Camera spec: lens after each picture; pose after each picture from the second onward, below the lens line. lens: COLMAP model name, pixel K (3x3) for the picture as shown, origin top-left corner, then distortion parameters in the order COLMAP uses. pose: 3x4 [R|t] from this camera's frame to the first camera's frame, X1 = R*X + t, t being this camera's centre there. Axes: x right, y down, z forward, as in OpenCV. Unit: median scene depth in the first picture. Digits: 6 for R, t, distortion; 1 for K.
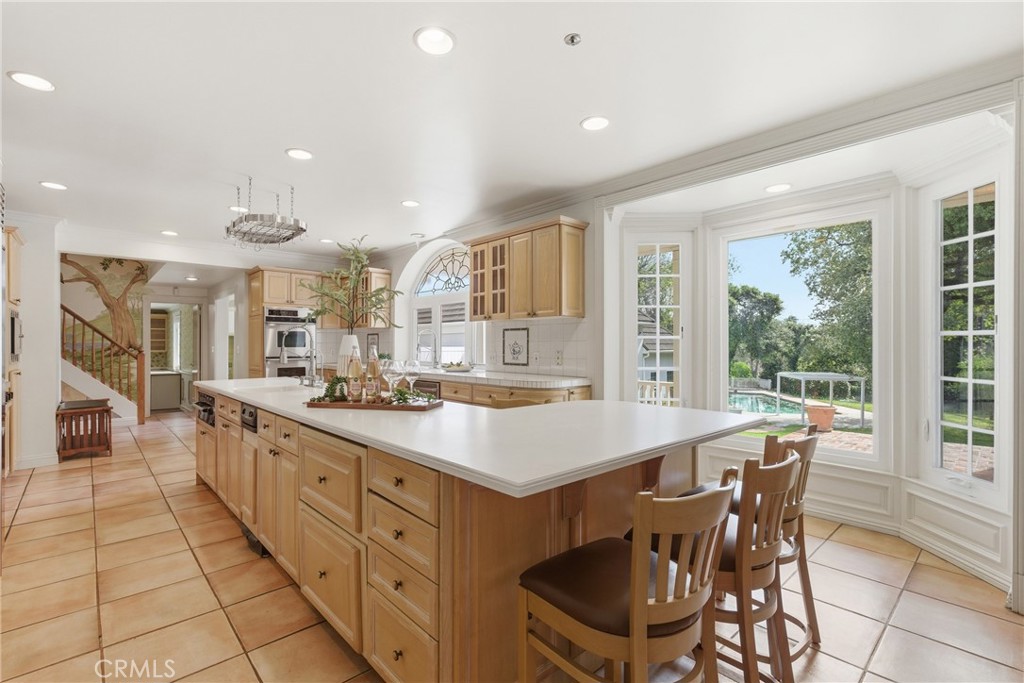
lens RADIAL K [[465.0, 0, 513.7], [0, 465.0, 344.4], [0, 0, 1]] dist [-0.005512, -0.001830]
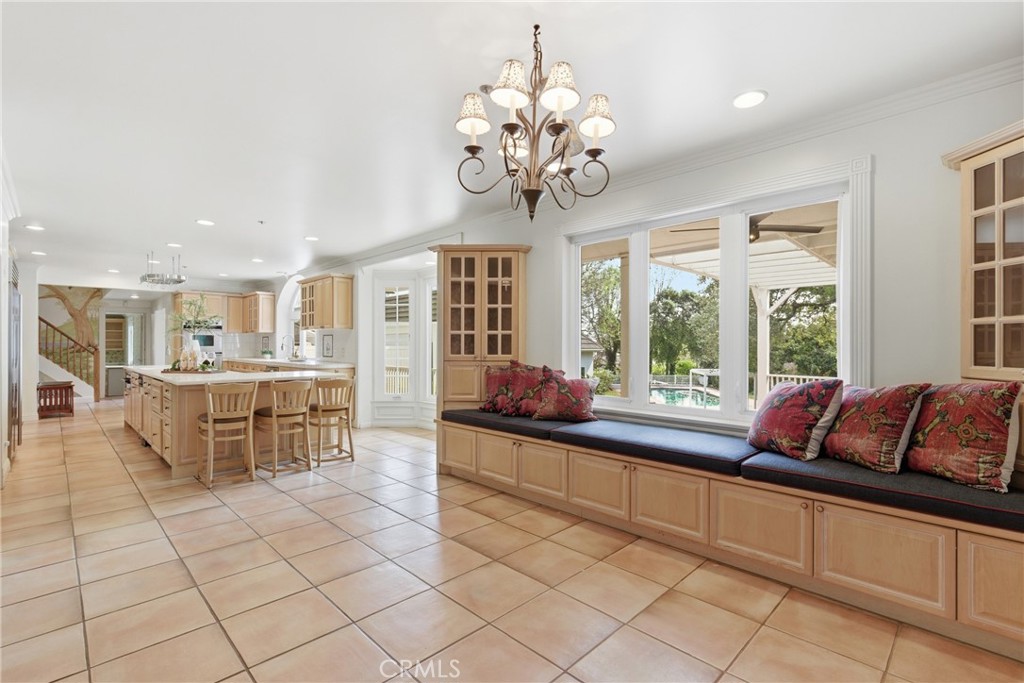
lens RADIAL K [[465.0, 0, 509.7], [0, 465.0, 340.4], [0, 0, 1]] dist [-0.005512, -0.001830]
pose [[0.999379, 0.000861, 0.035240, 0.396801], [-0.000620, 0.999976, -0.006844, -0.002395], [-0.035245, 0.006818, 0.999355, -0.443861]]
